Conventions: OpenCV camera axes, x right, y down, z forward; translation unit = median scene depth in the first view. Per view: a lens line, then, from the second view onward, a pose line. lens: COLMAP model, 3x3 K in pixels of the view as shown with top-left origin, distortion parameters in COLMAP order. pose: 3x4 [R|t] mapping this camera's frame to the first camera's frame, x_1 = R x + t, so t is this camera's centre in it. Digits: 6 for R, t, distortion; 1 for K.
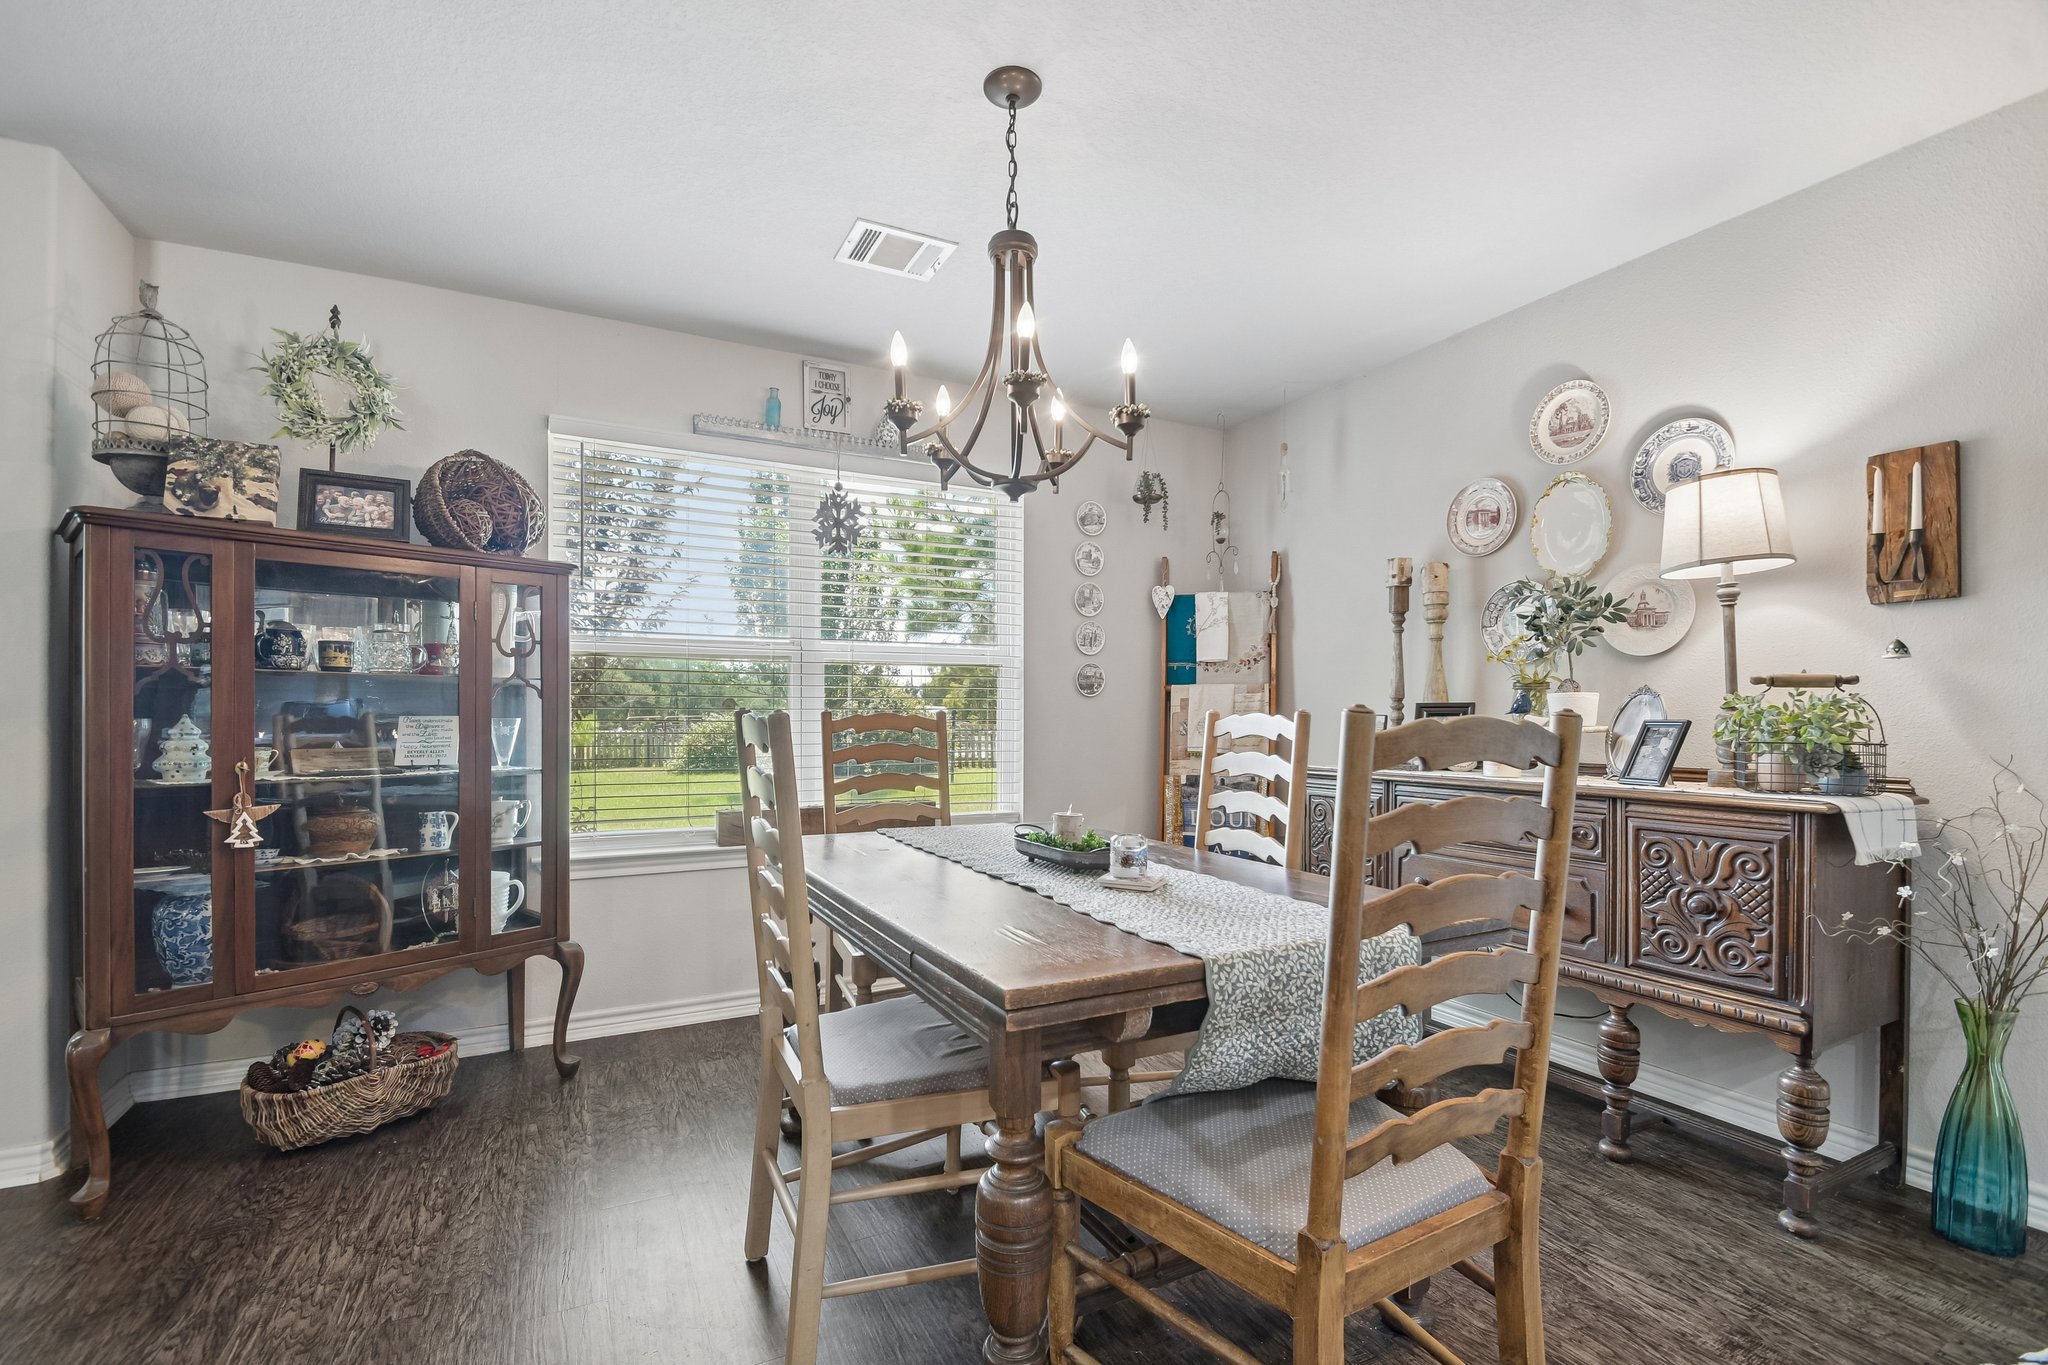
lens RADIAL K [[906.9, 0, 1011.6], [0, 906.9, 720.7], [0, 0, 1]] dist [0.004898, -0.010690]
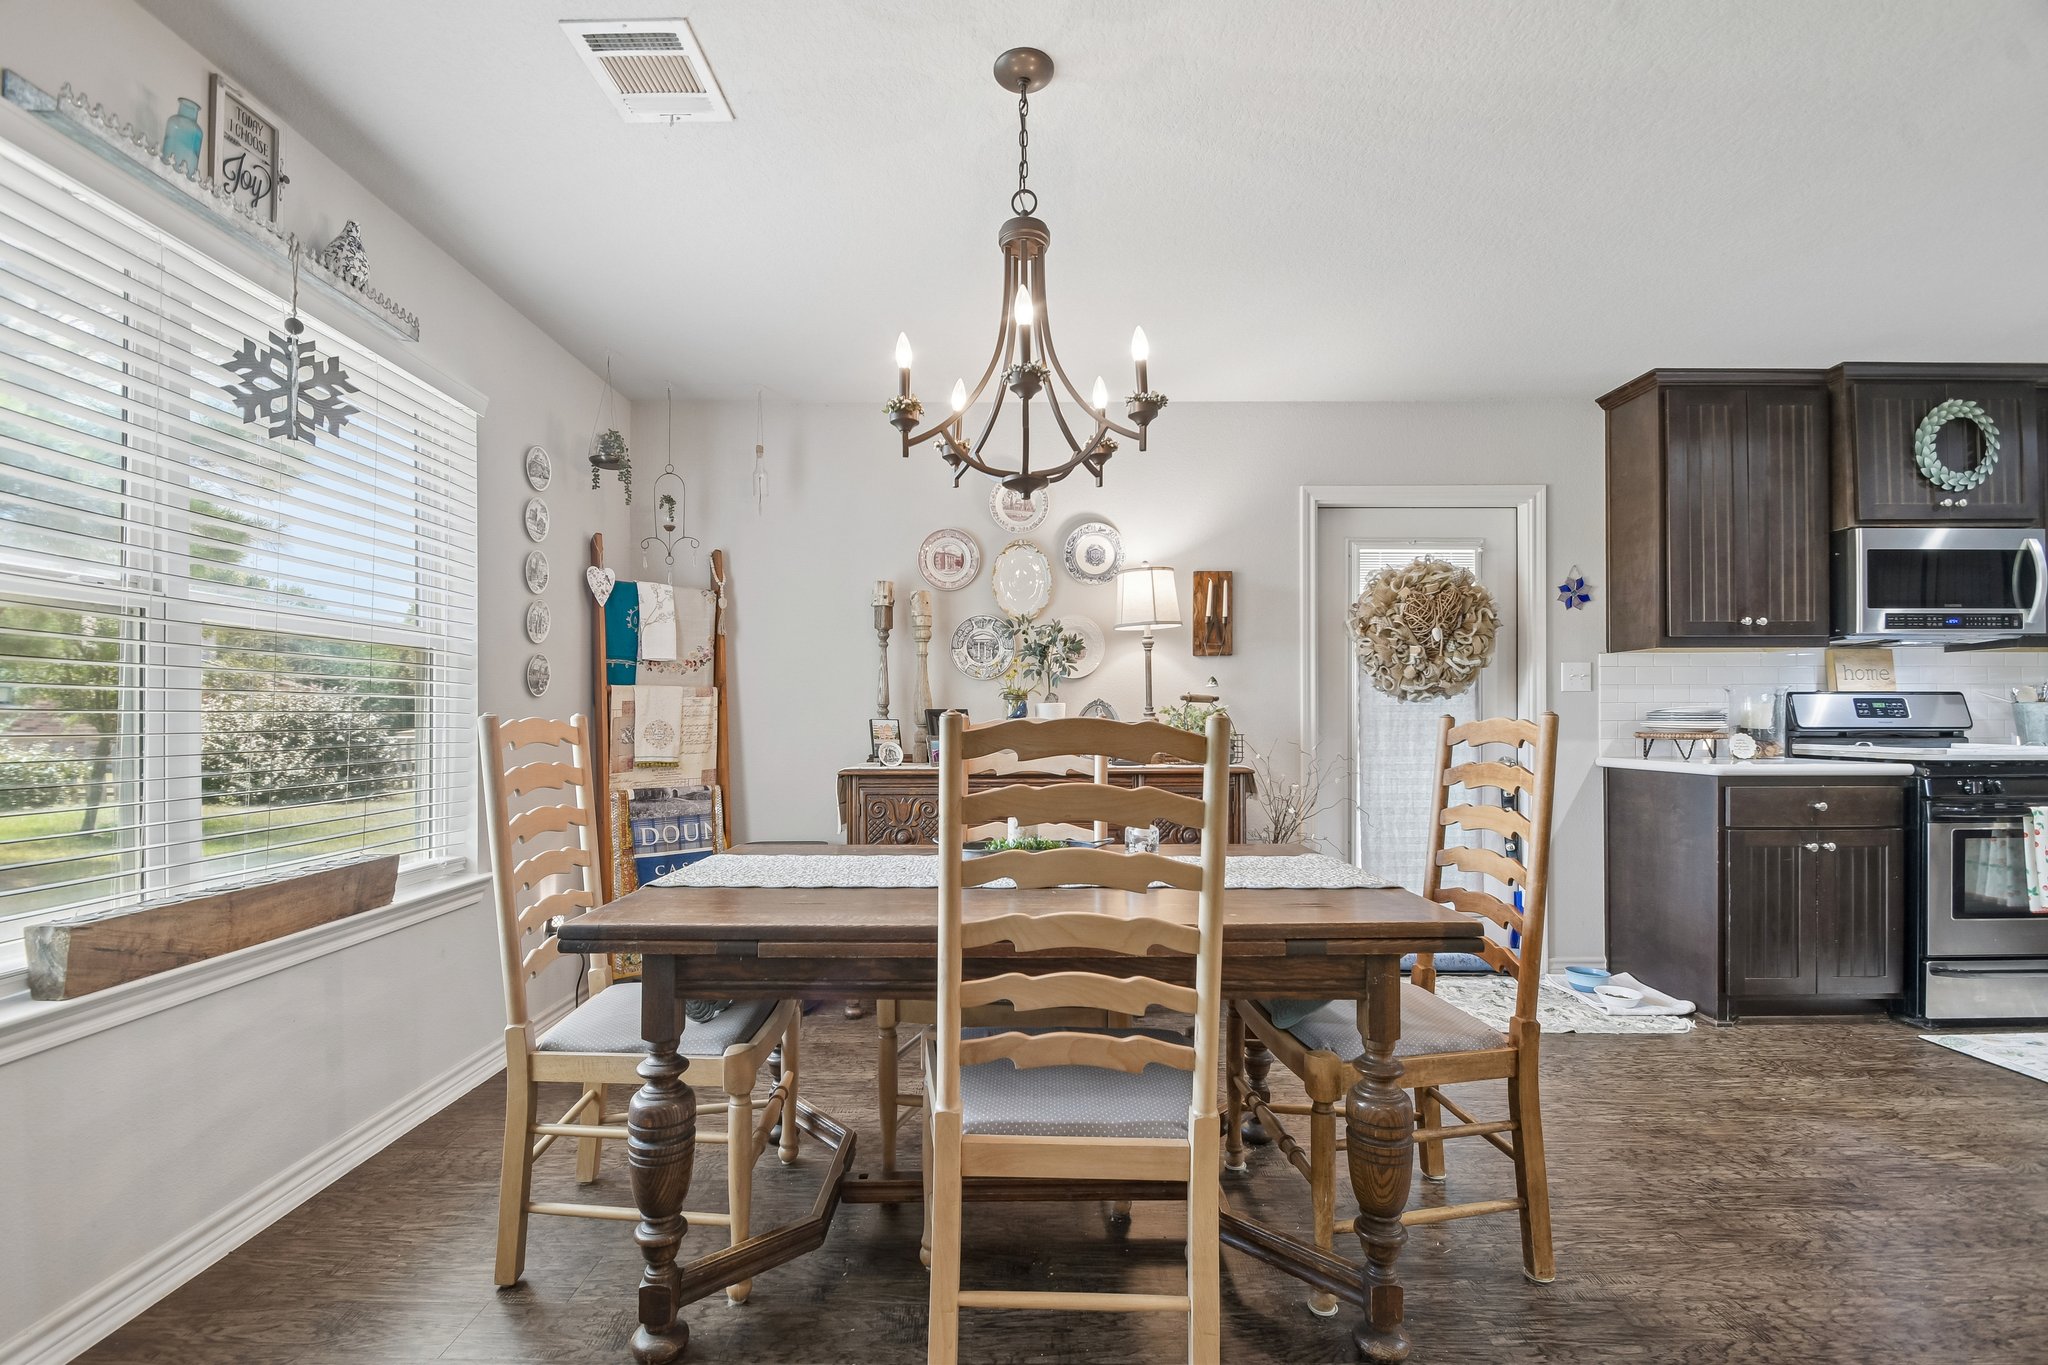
lens RADIAL K [[906.9, 0, 1026.9], [0, 906.9, 715.5], [0, 0, 1]] dist [0.004898, -0.010690]
pose [[0.440800, 0.001126, 0.897605, -0.545256], [0.008532, 0.999949, -0.005444, -0.003883], [-0.897565, 0.010058, 0.440768, 0.359978]]
